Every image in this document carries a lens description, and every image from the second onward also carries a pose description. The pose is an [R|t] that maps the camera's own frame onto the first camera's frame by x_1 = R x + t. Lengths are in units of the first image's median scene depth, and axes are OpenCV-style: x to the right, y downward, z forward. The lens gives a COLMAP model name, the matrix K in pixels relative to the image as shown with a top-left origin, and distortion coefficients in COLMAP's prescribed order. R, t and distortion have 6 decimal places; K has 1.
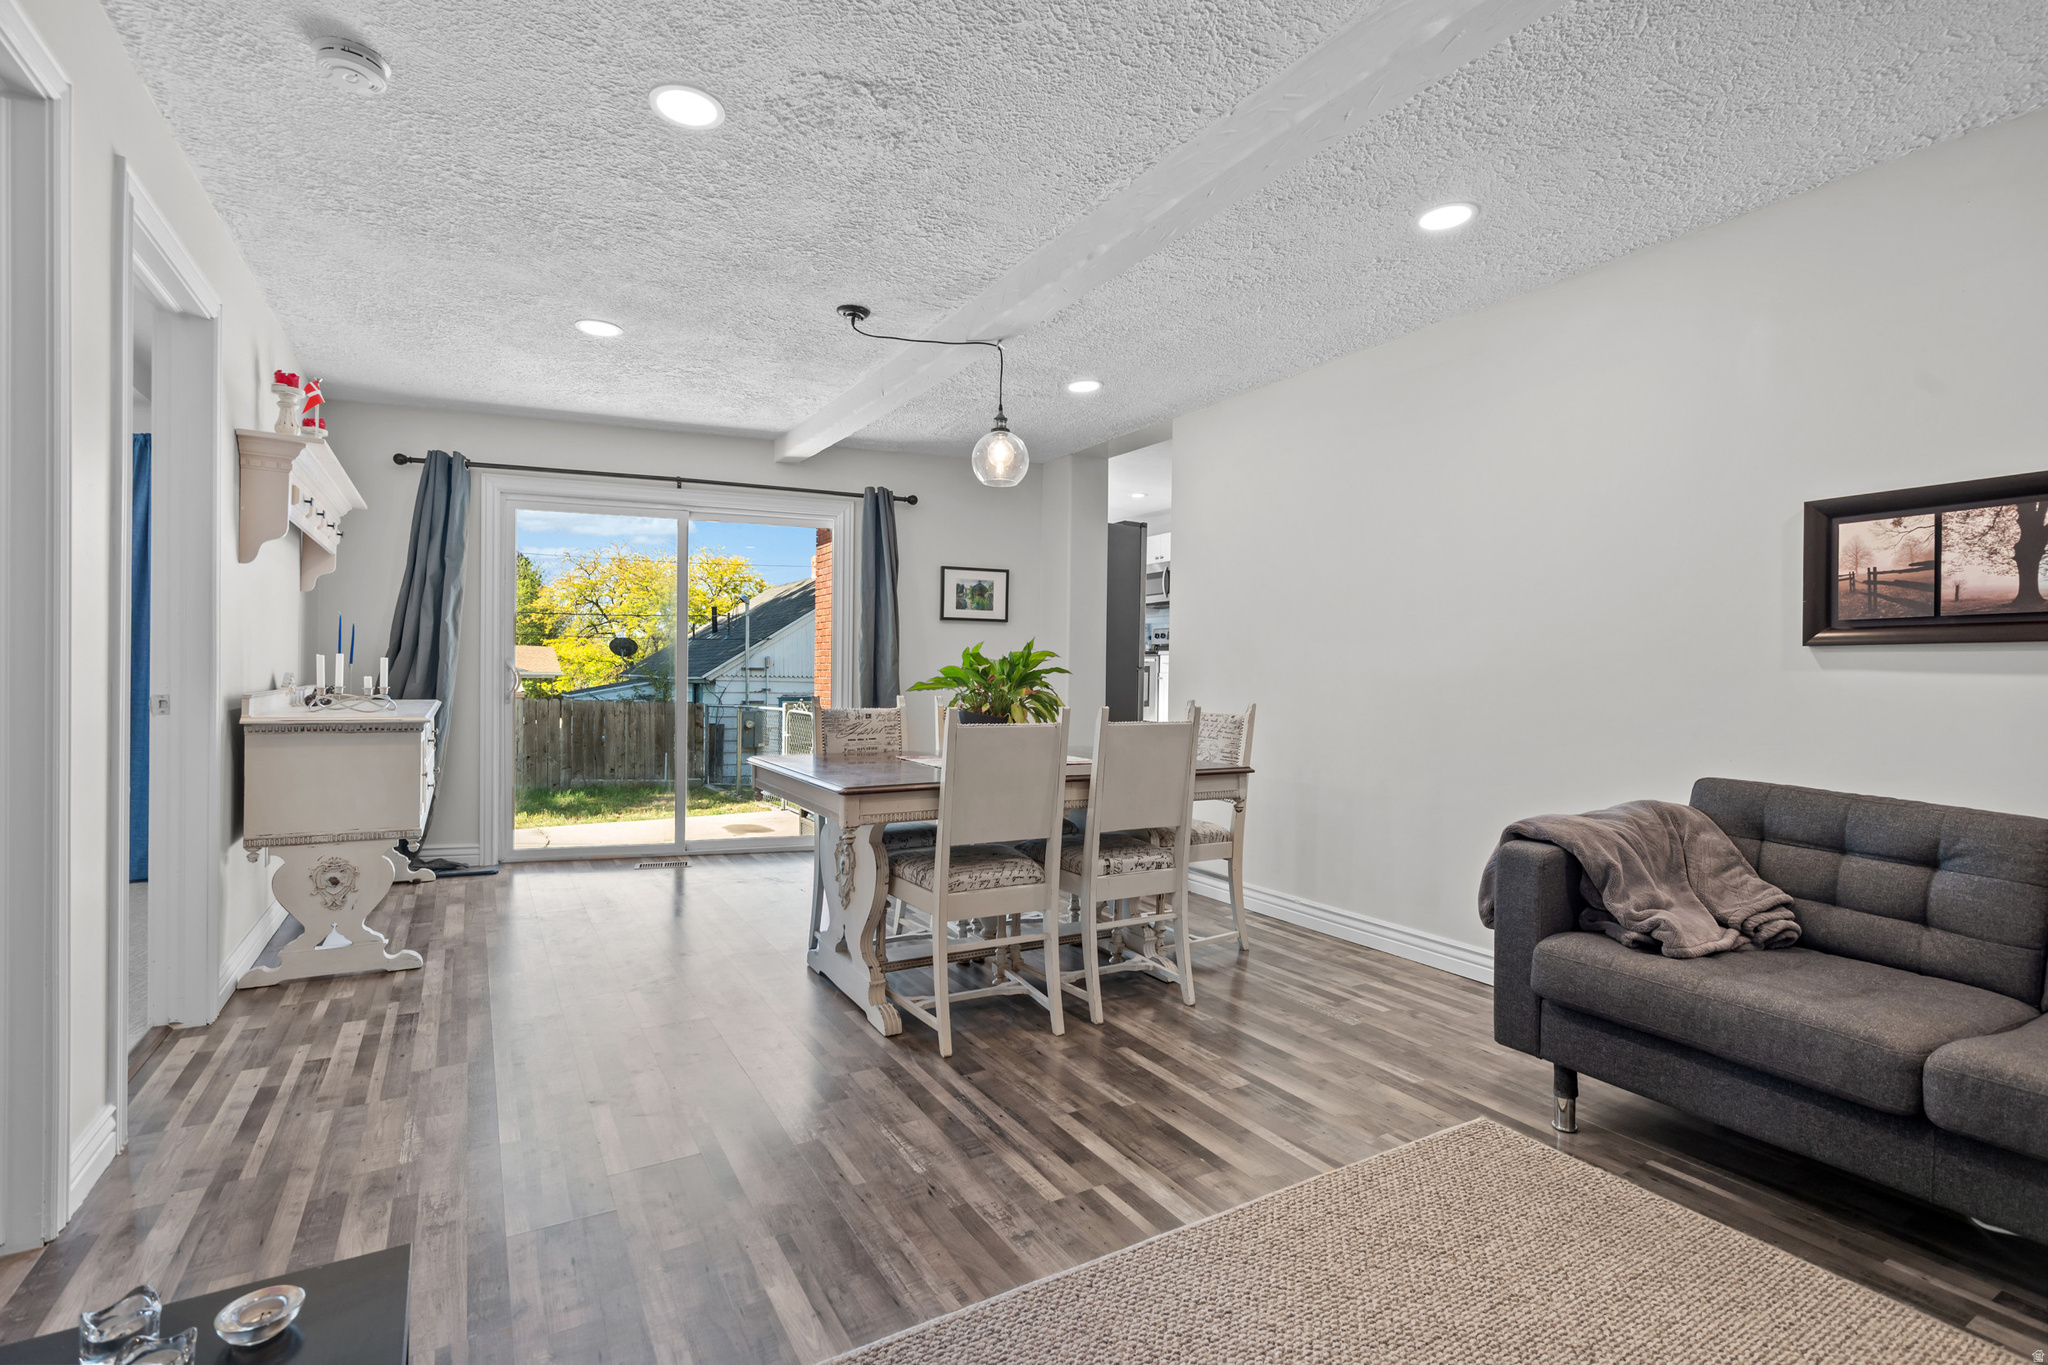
lens RADIAL K [[920.9, 0, 1024.0], [0, 920.9, 682.5], [0, 0, 1]] dist [0.008458, -0.000617]
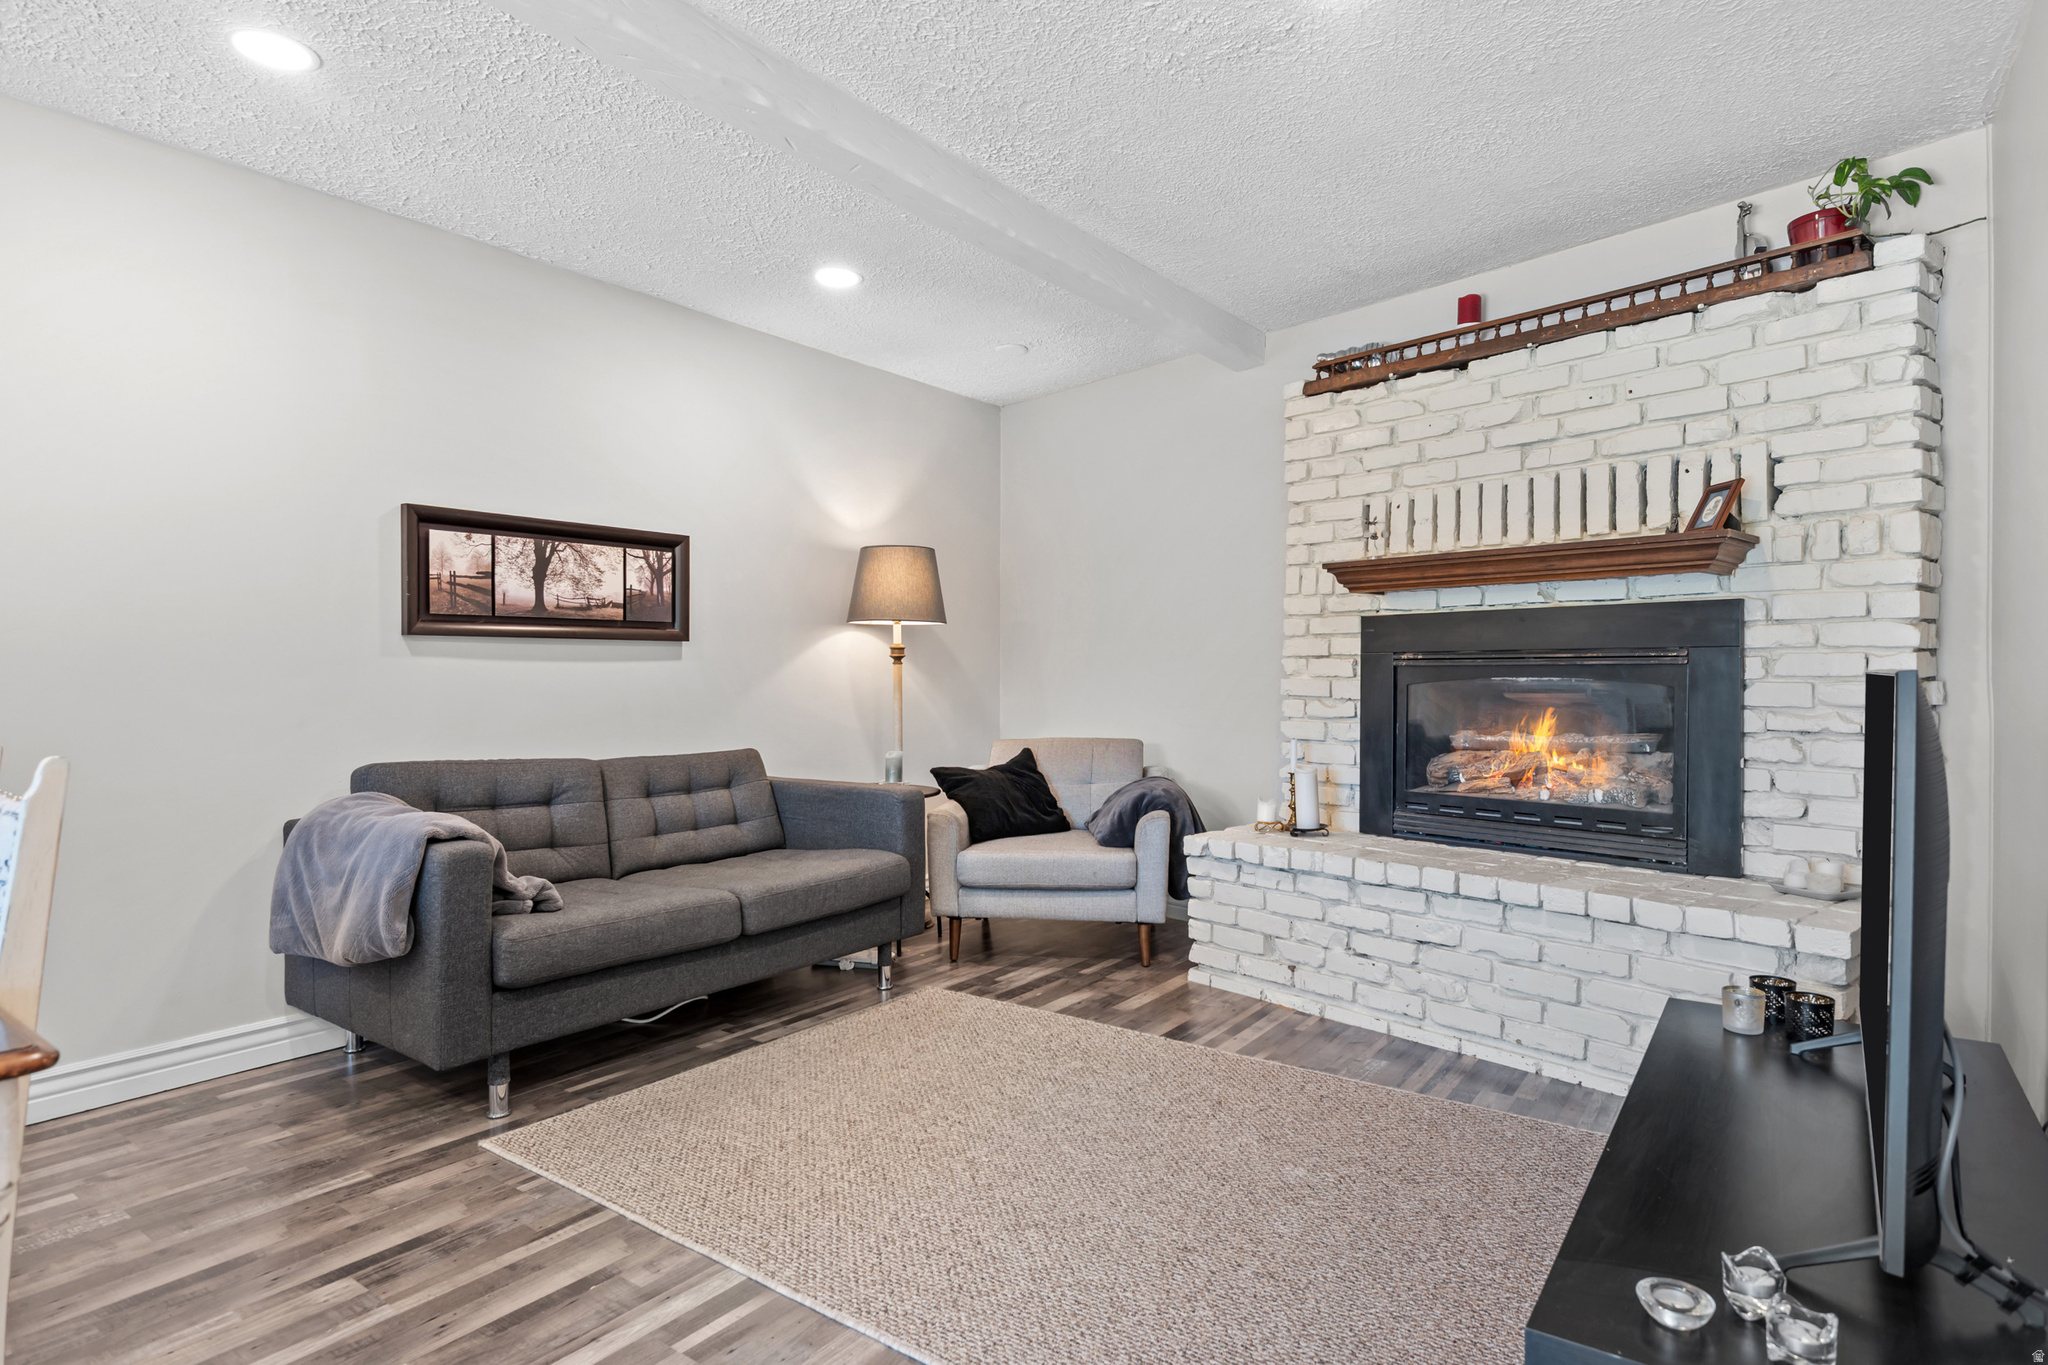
lens RADIAL K [[1113.7, 0, 1024.0], [0, 1113.7, 682.5], [0, 0, 1]] dist [-0.000005, -0.000069]
pose [[-0.385879, -0.023201, 0.922258, -0.637448], [0.001179, 0.999670, 0.025642, -0.015268], [-0.922549, 0.010982, -0.385725, 0.806763]]
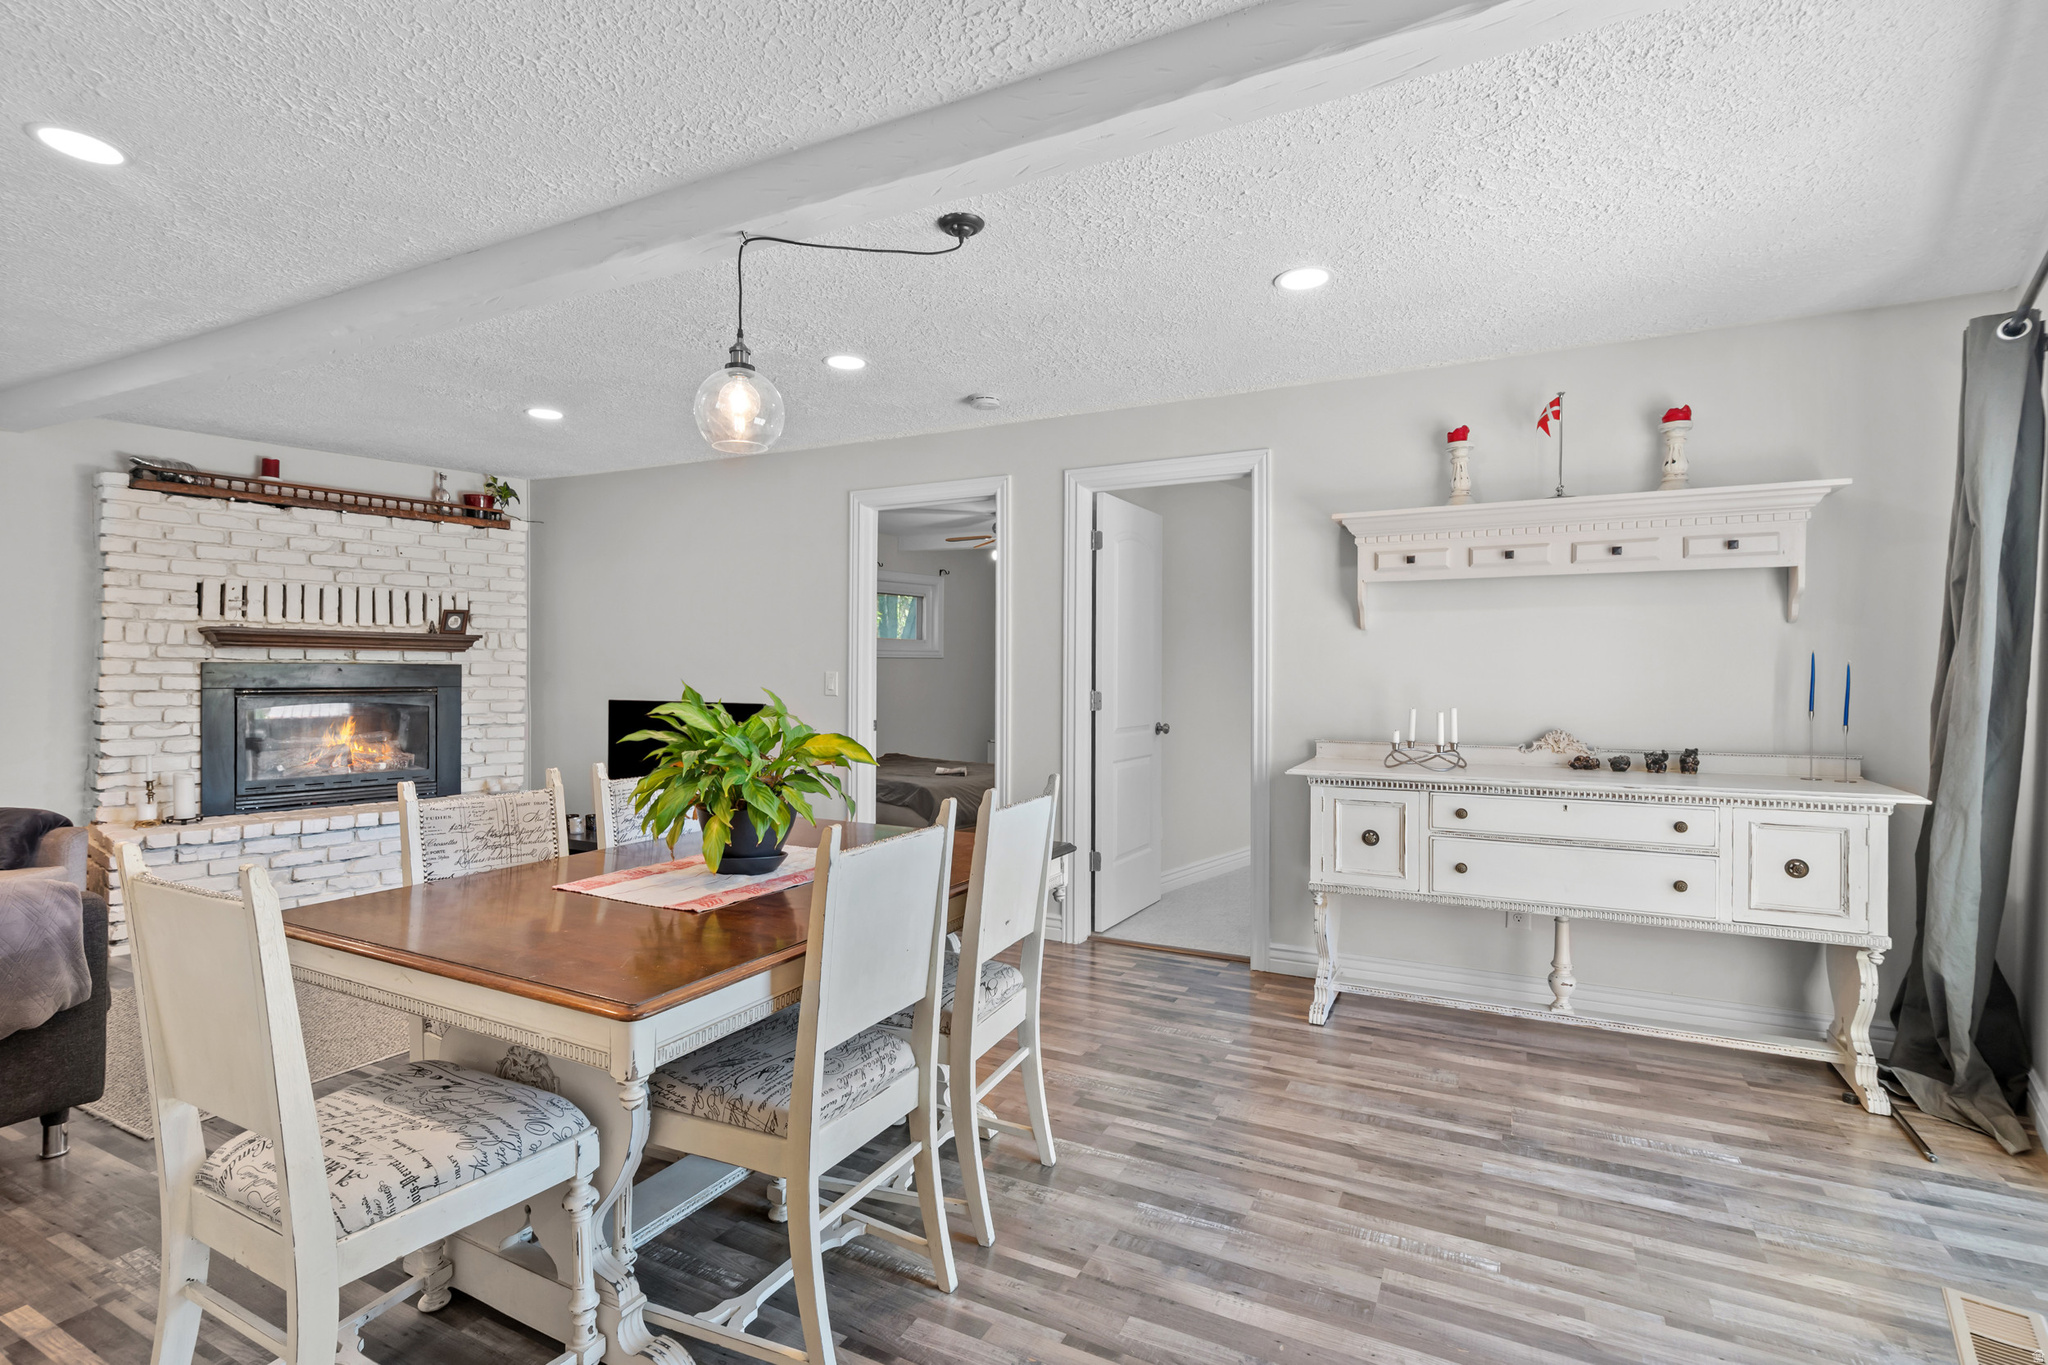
lens RADIAL K [[949.3, 0, 1024.0], [0, 949.3, 682.5], [0, 0, 1]] dist [-0.001134, -0.000184]
pose [[-0.849567, -0.014889, -0.527270, 0.201977], [-0.022242, 0.999724, 0.007606, -0.076307], [0.527011, 0.018190, -0.849664, 2.158348]]
